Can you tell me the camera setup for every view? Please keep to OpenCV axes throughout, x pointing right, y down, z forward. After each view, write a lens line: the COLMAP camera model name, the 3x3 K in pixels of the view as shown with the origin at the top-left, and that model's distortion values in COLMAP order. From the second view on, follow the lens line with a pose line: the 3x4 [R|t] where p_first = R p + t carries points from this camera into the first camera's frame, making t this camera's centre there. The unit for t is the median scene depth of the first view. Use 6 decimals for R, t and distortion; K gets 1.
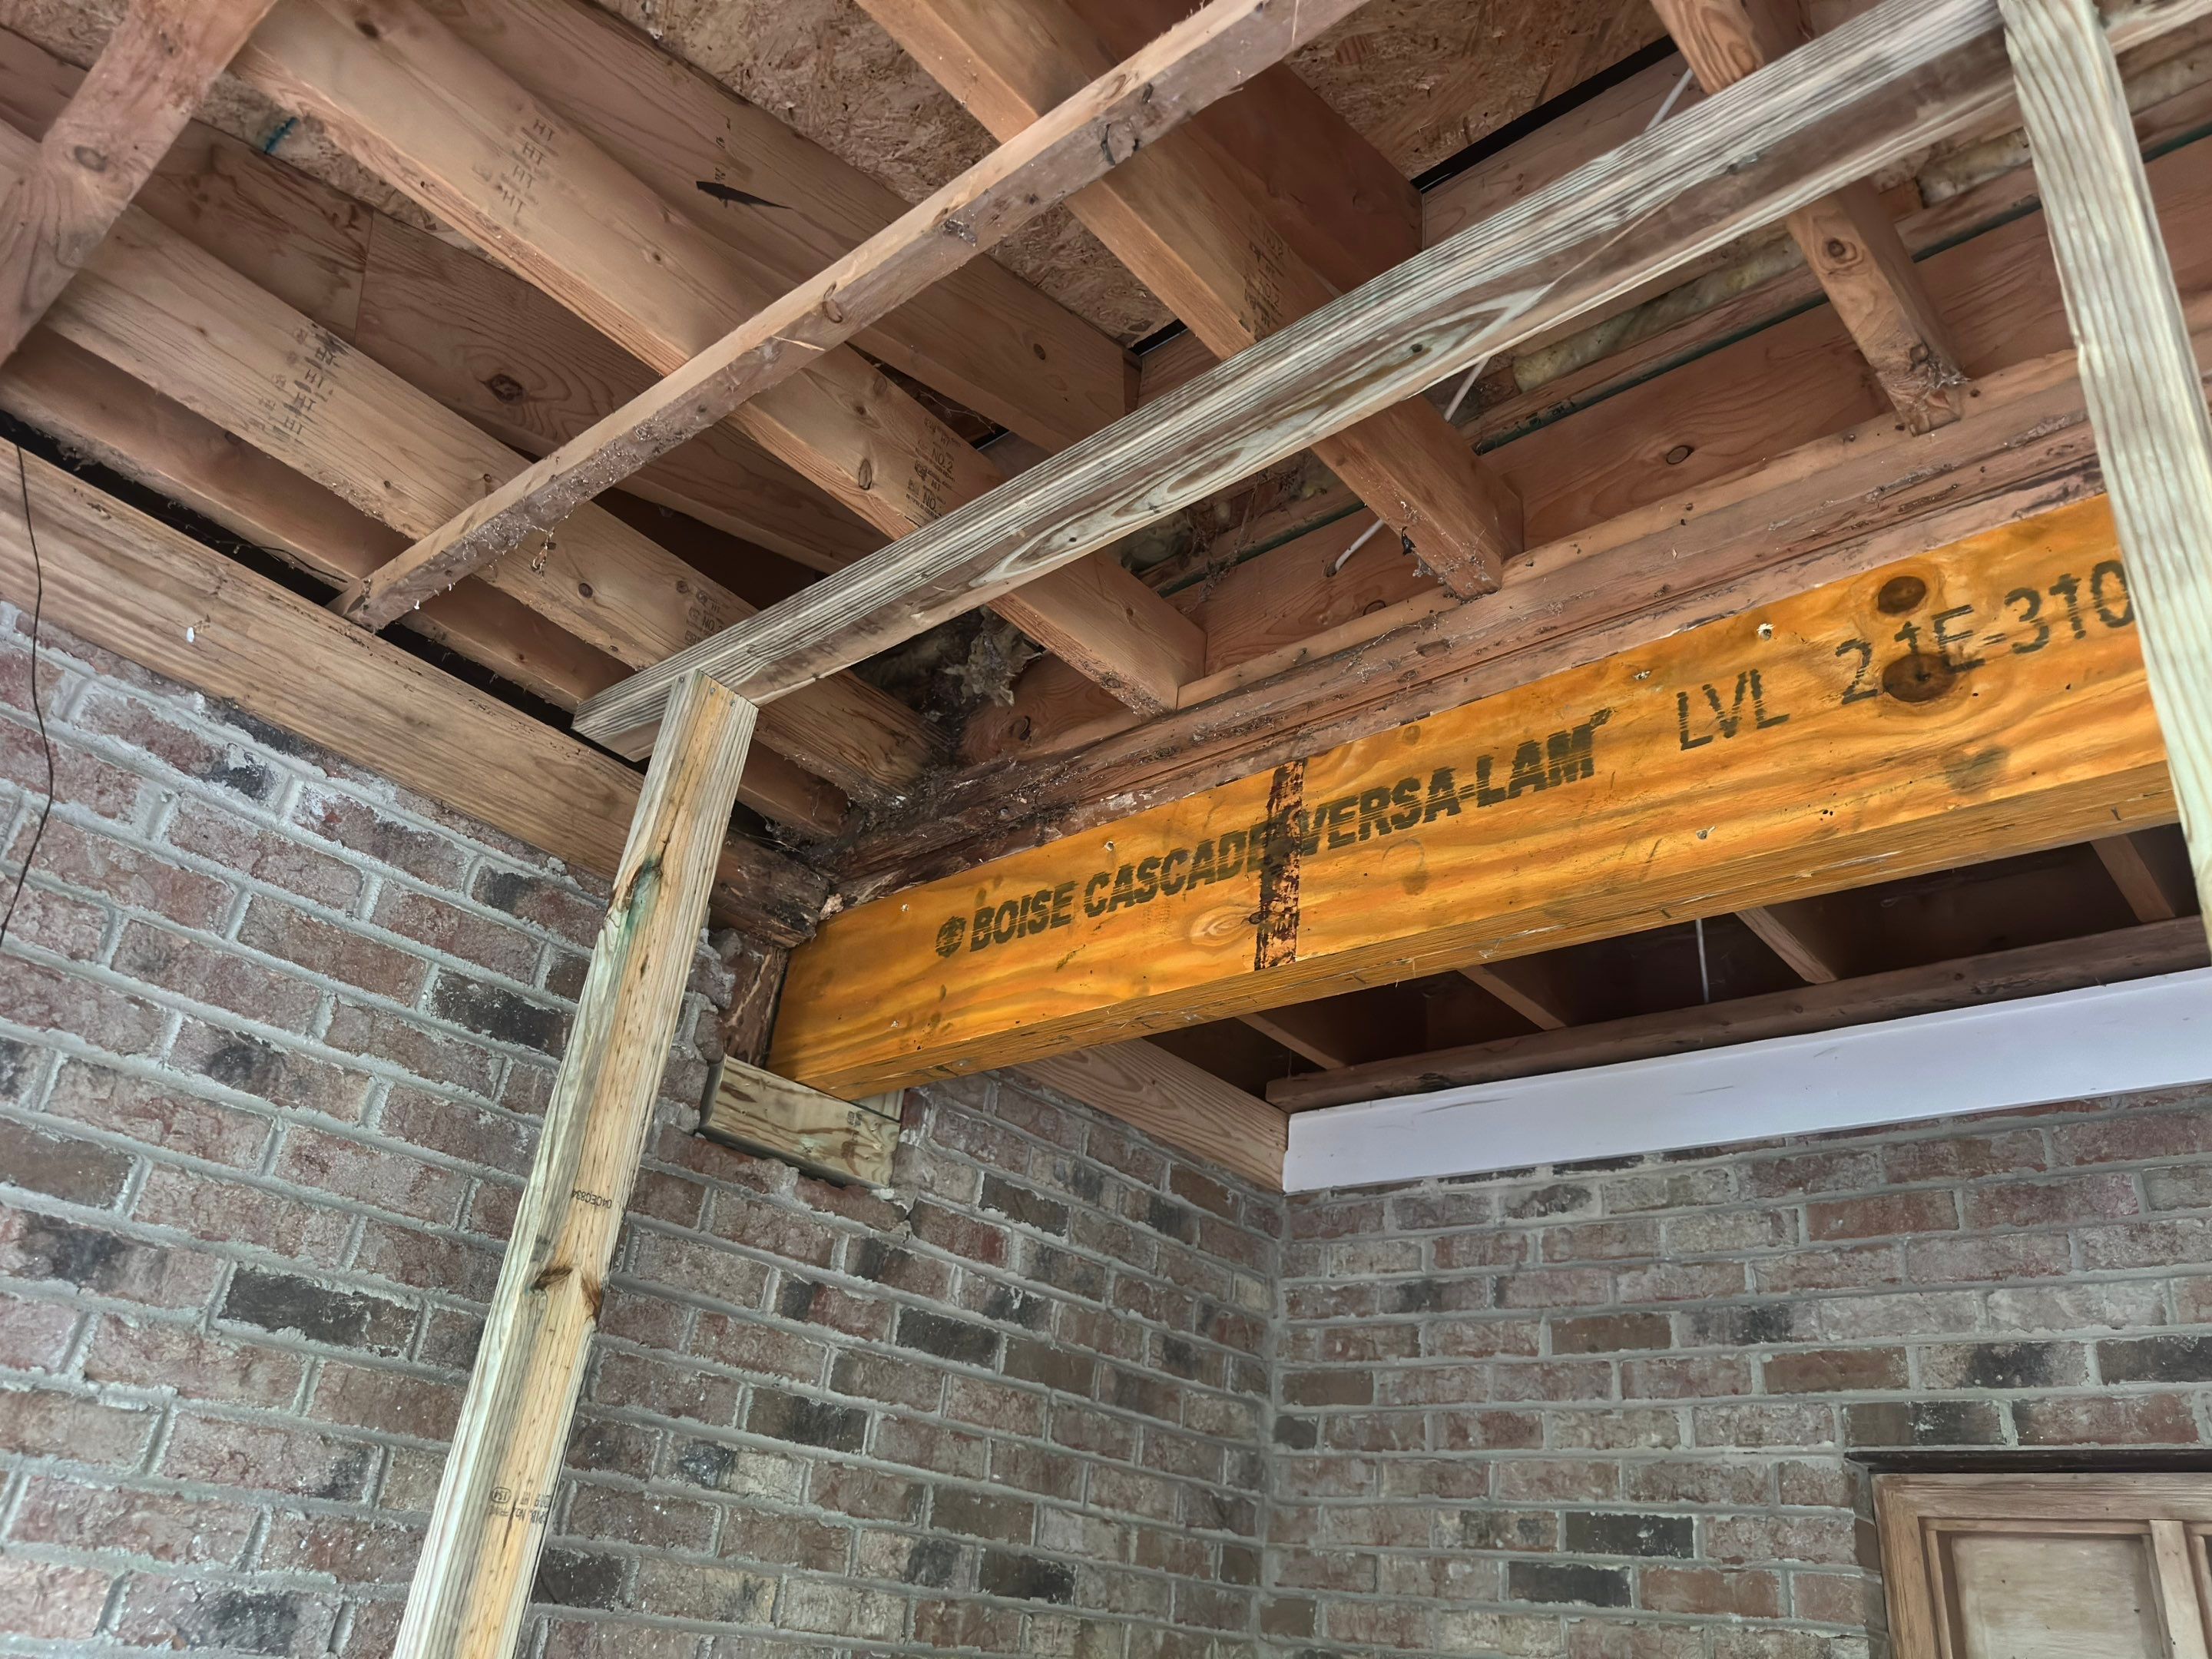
lens RADIAL K [[1553.3, 0, 1111.0], [0, 1553.3, 842.8], [0, 0, 1]] dist [0.136340, -0.253358]
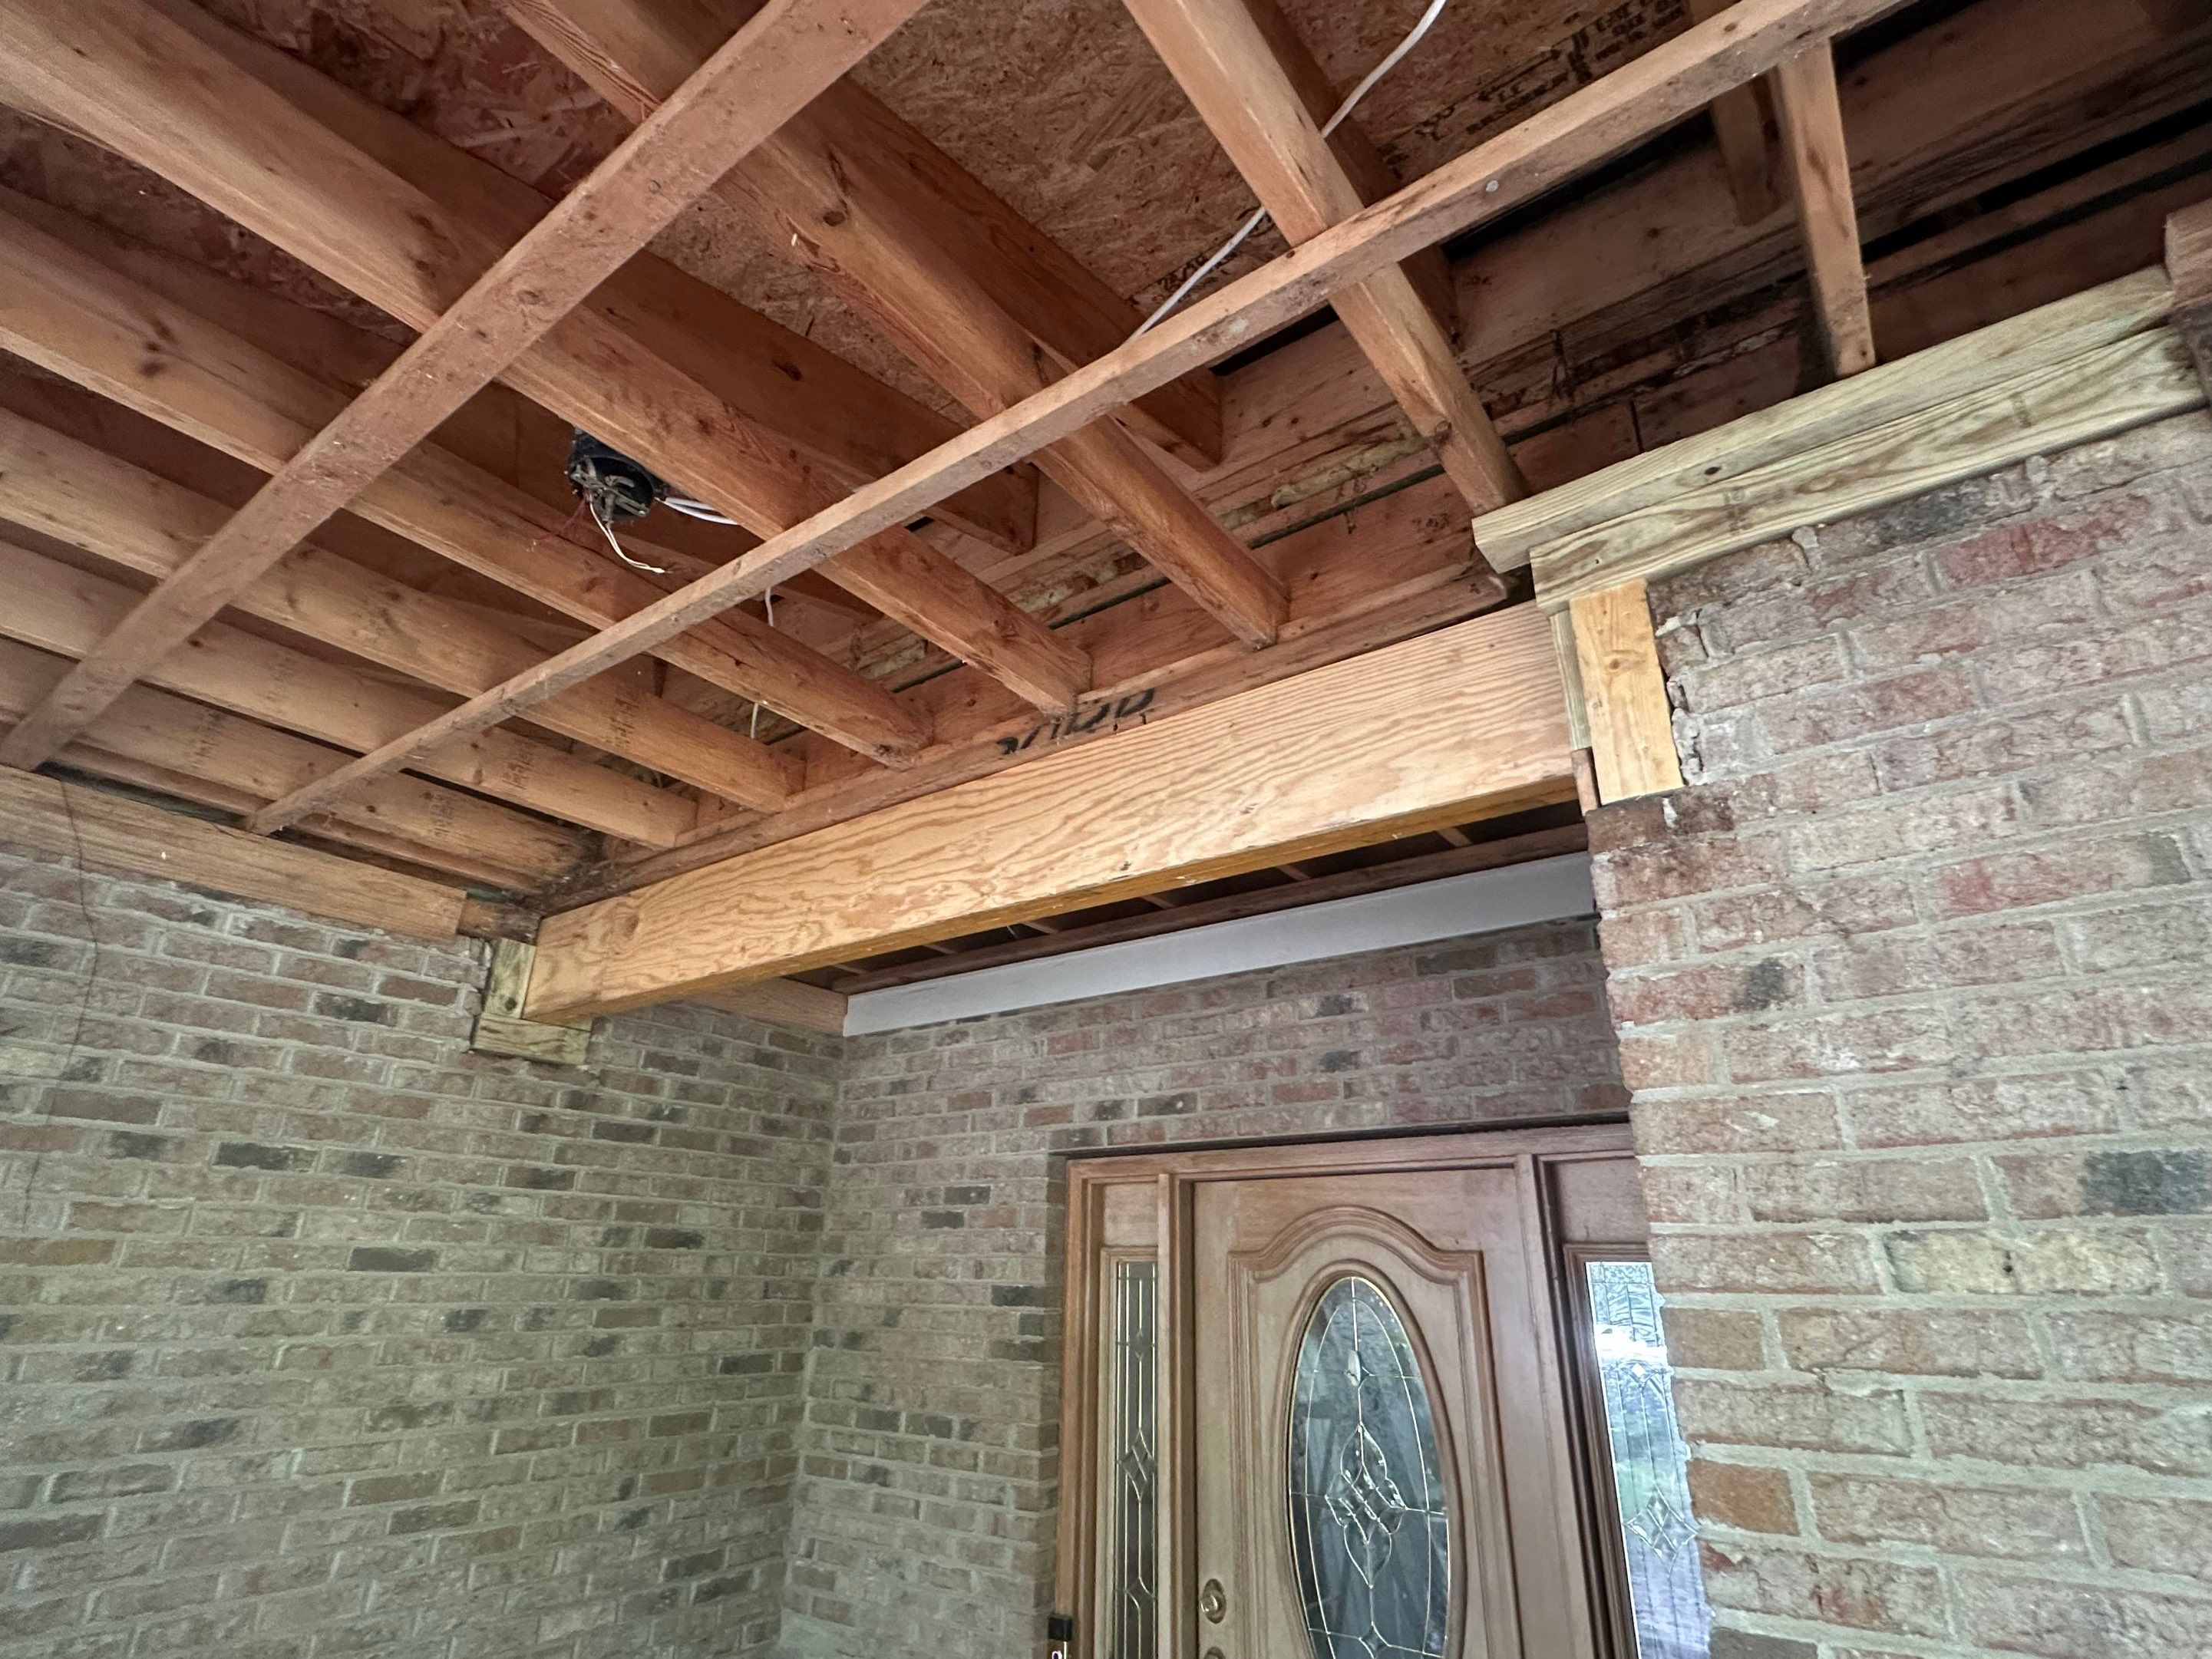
lens RADIAL K [[1111.4, 0, 1106.5], [0, 1111.4, 840.5], [0, 0, 1]] dist [-0.000527, -0.000221]
pose [[0.993178, -0.049322, 0.105660, 0.410474], [0.037398, 0.993003, 0.112008, -0.213843], [-0.110445, -0.107292, 0.988074, -0.486352]]
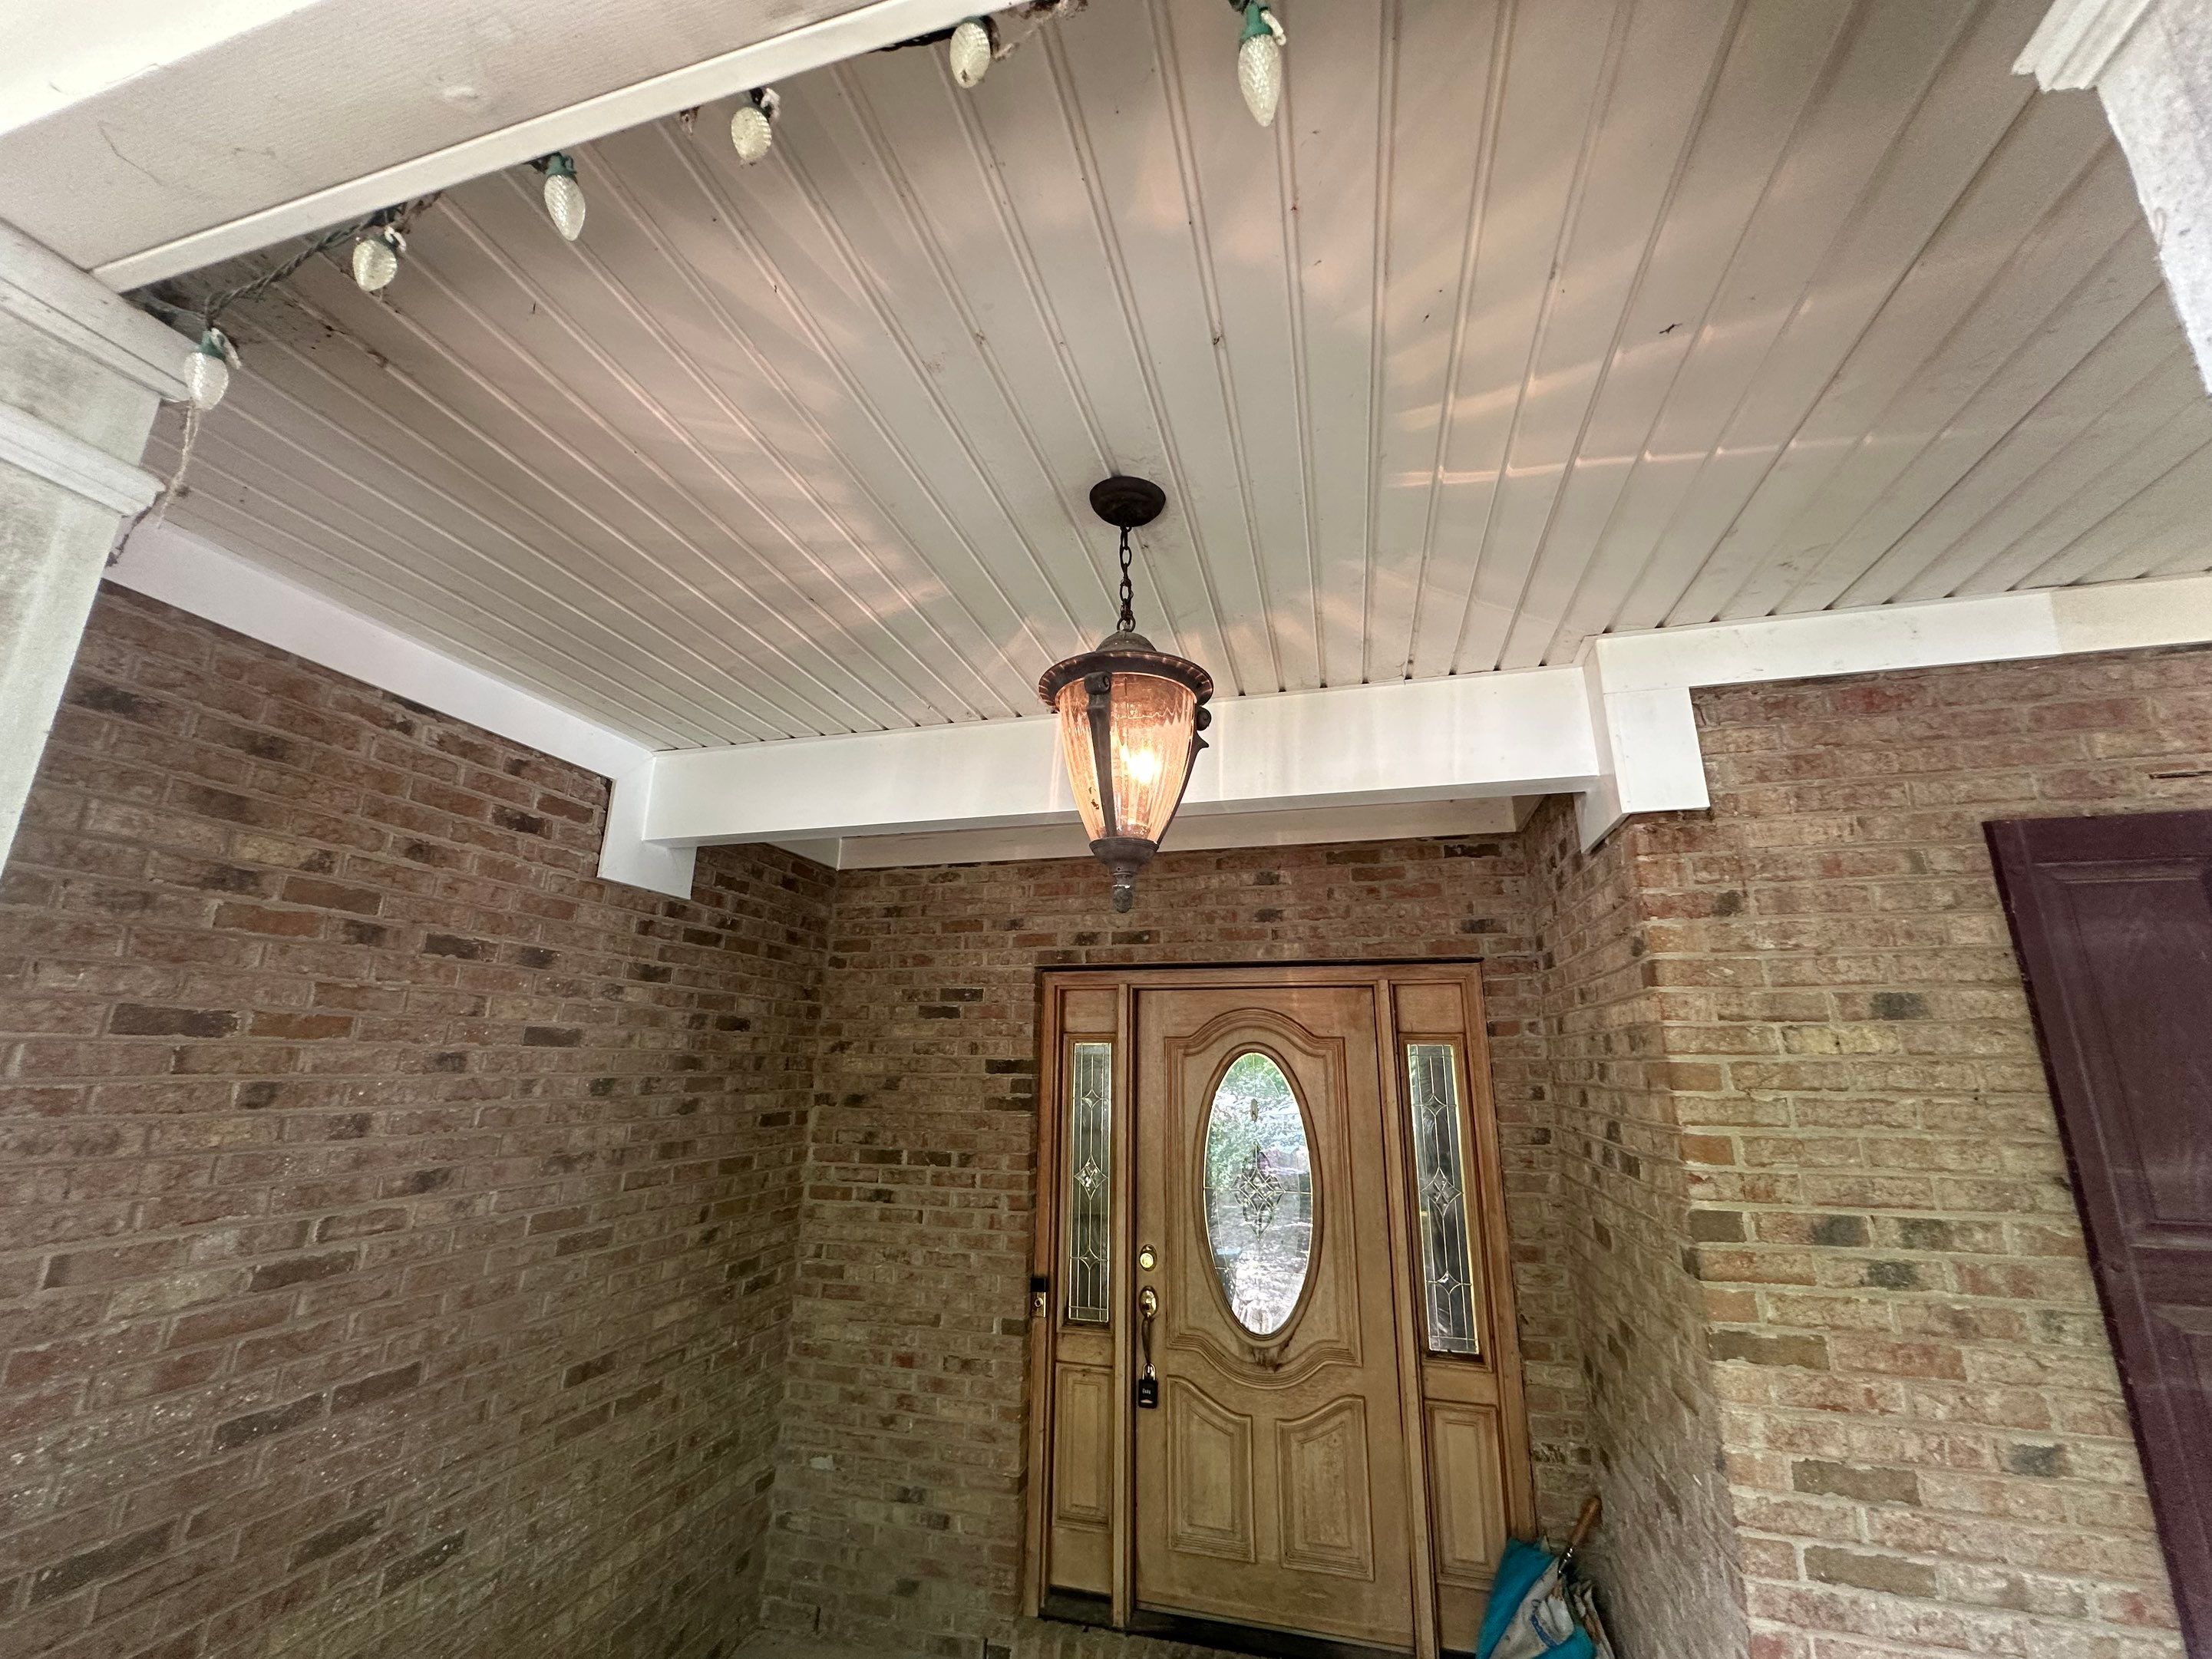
lens RADIAL K [[882.4, 0, 1106.7], [0, 882.4, 833.2], [0, 0, 1]] dist [-0.000581, -0.000053]
pose [[0.898970, 0.024219, 0.437340, -0.151965], [-0.131294, 0.967458, 0.216303, -0.241441], [-0.417870, -0.251871, 0.872895, -0.460751]]
